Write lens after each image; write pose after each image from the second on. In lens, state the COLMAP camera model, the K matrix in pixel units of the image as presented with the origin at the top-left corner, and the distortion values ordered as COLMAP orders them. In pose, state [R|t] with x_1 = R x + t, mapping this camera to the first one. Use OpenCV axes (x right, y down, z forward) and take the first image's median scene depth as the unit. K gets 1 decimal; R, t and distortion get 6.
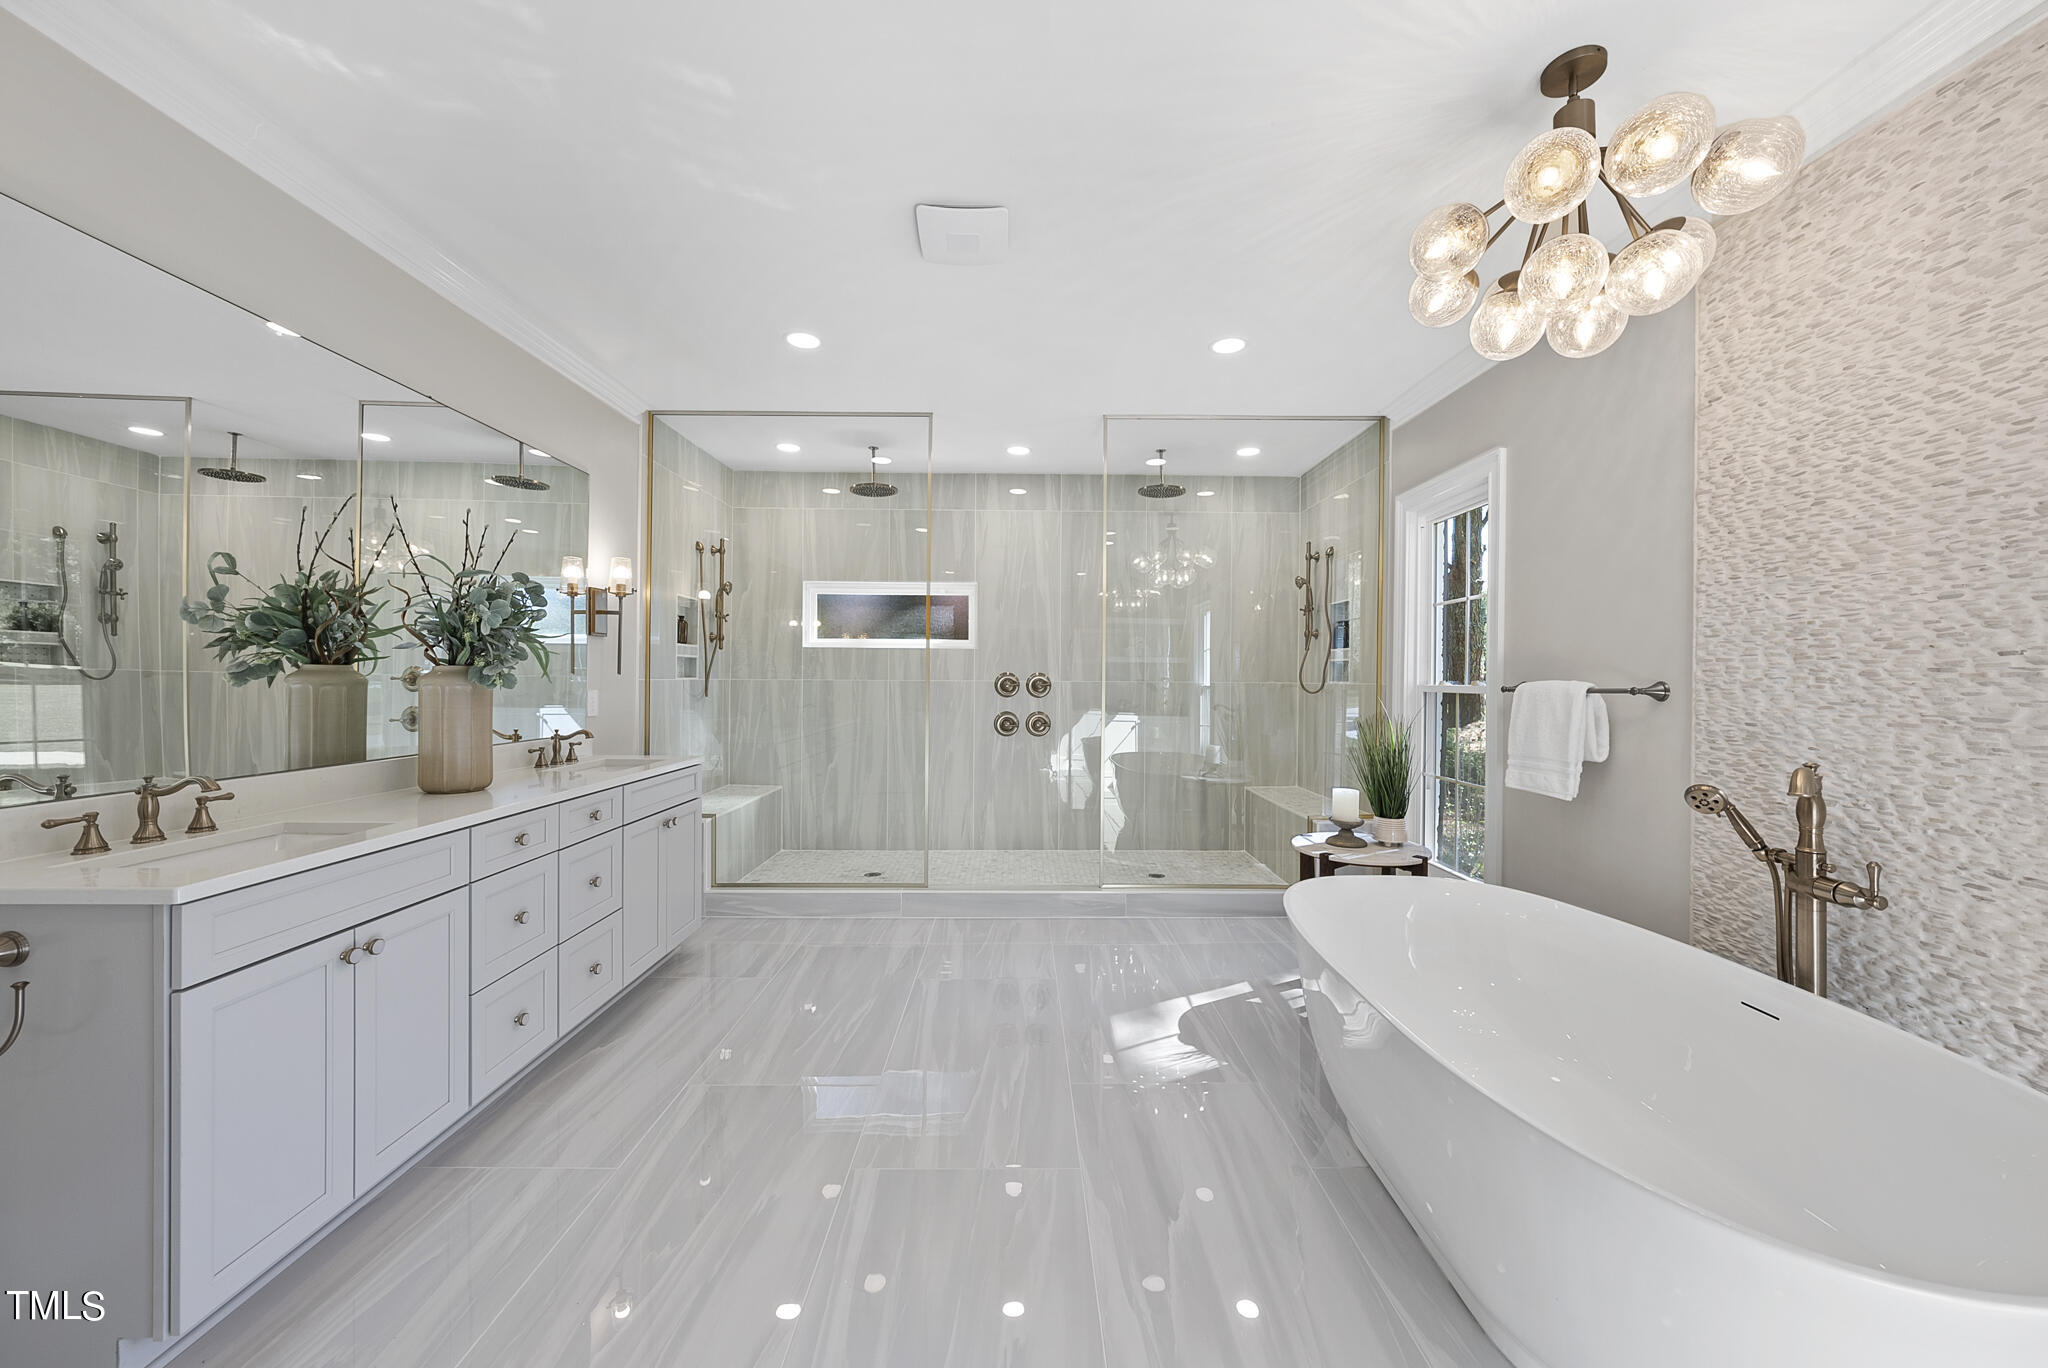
lens RADIAL K [[734.1, 0, 1026.0], [0, 734.1, 679.5], [0, 0, 1]] dist [-0.000153, 0.000335]
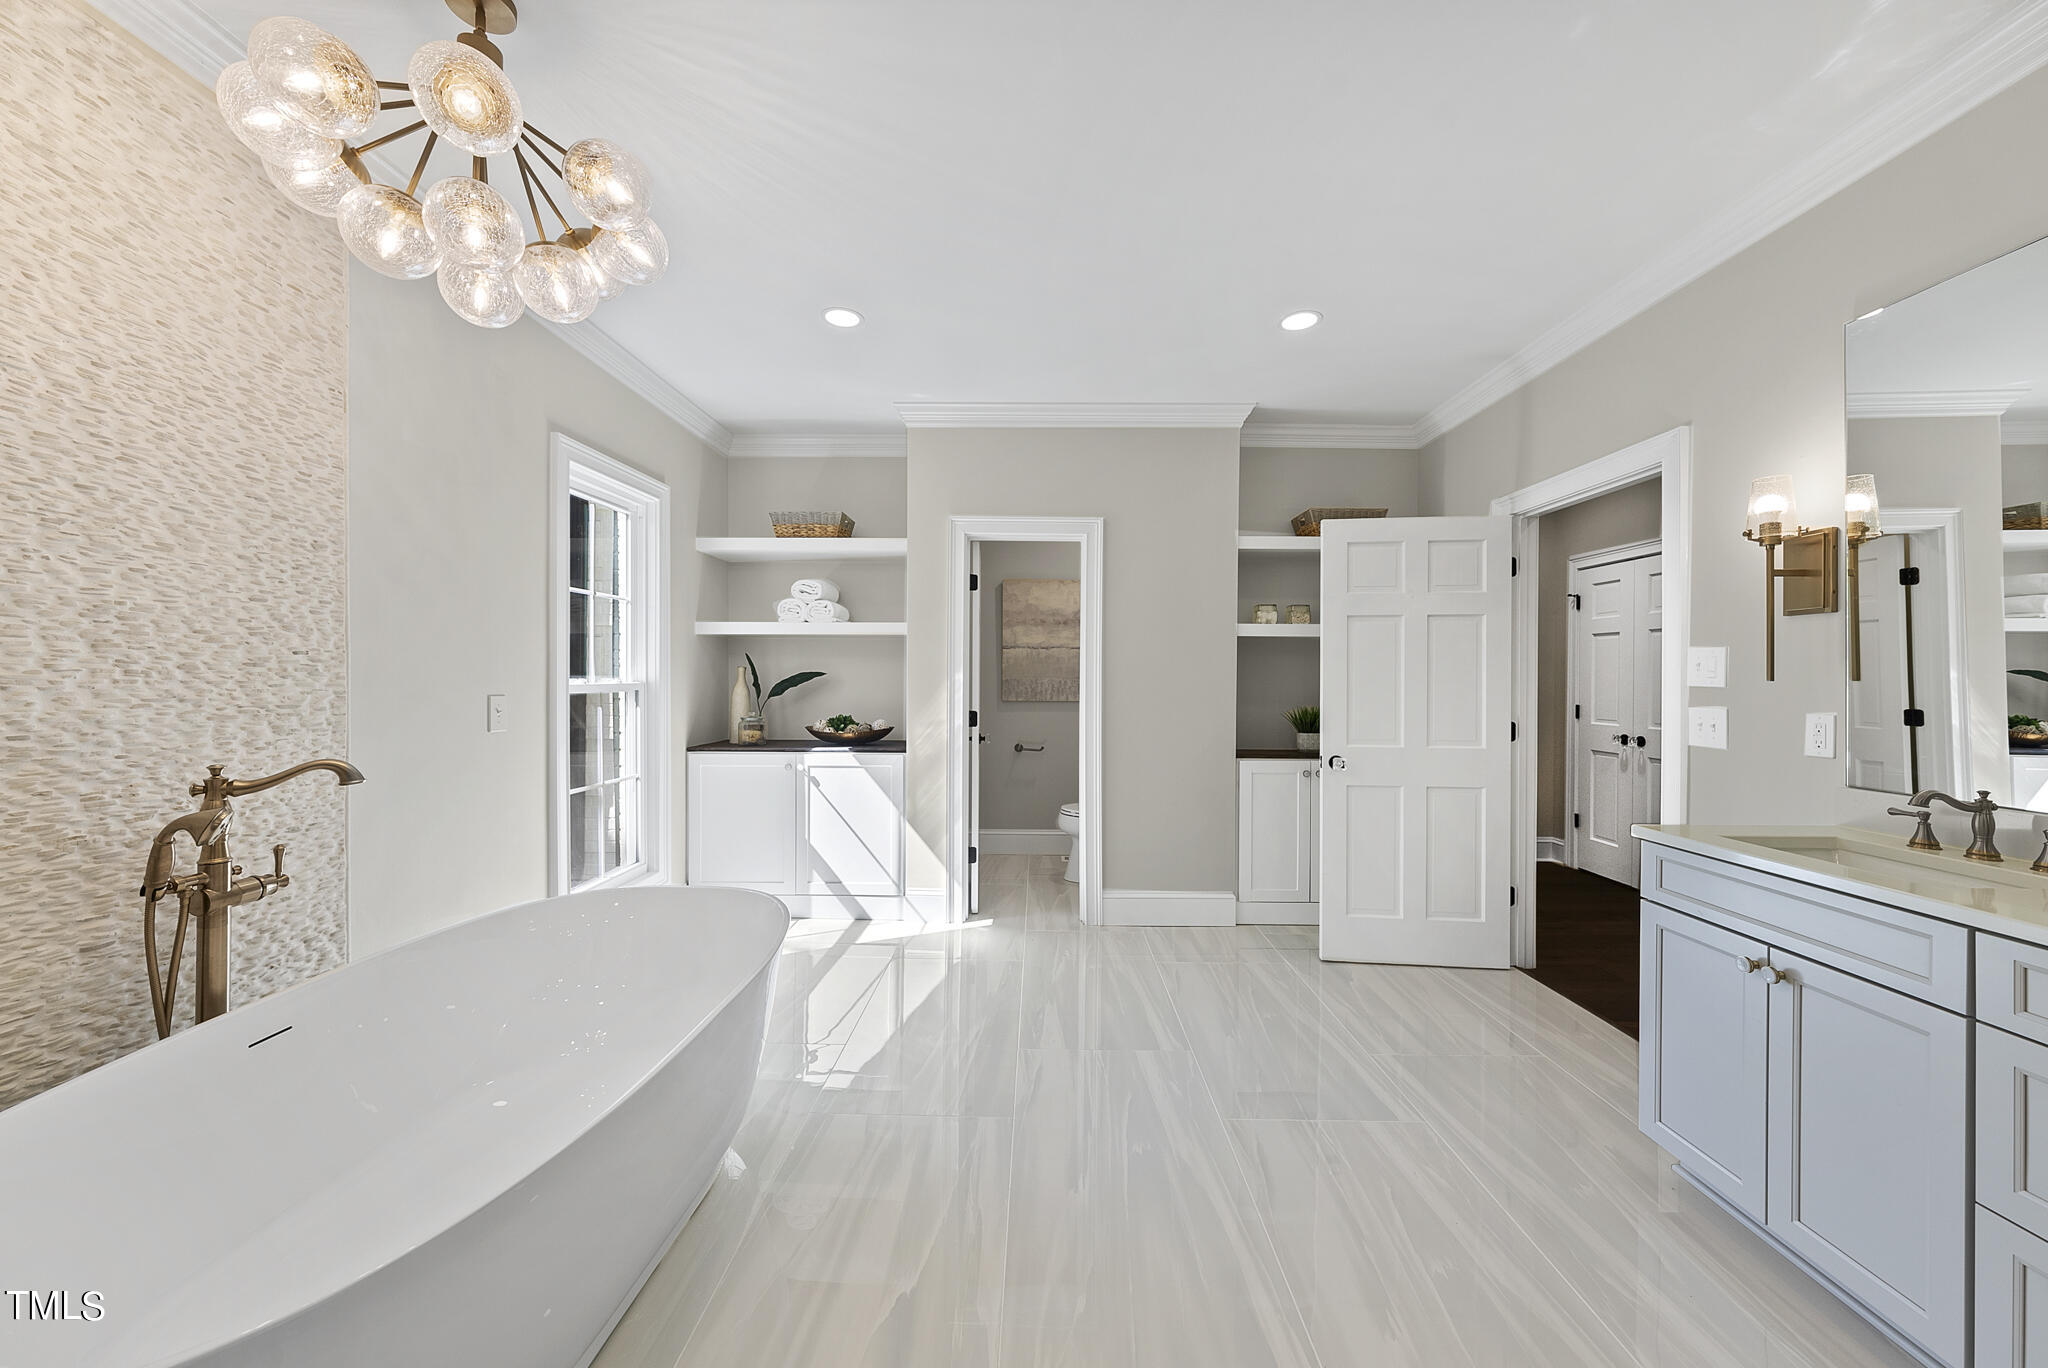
lens RADIAL K [[734.1, 0, 1026.8], [0, 734.1, 679.5], [0, 0, 1]] dist [-0.000153, 0.000335]
pose [[-0.999432, -0.010358, 0.032066, 0.036548], [-0.010261, 0.999942, 0.003208, -0.005616], [-0.032098, 0.002877, -0.999481, 1.943438]]
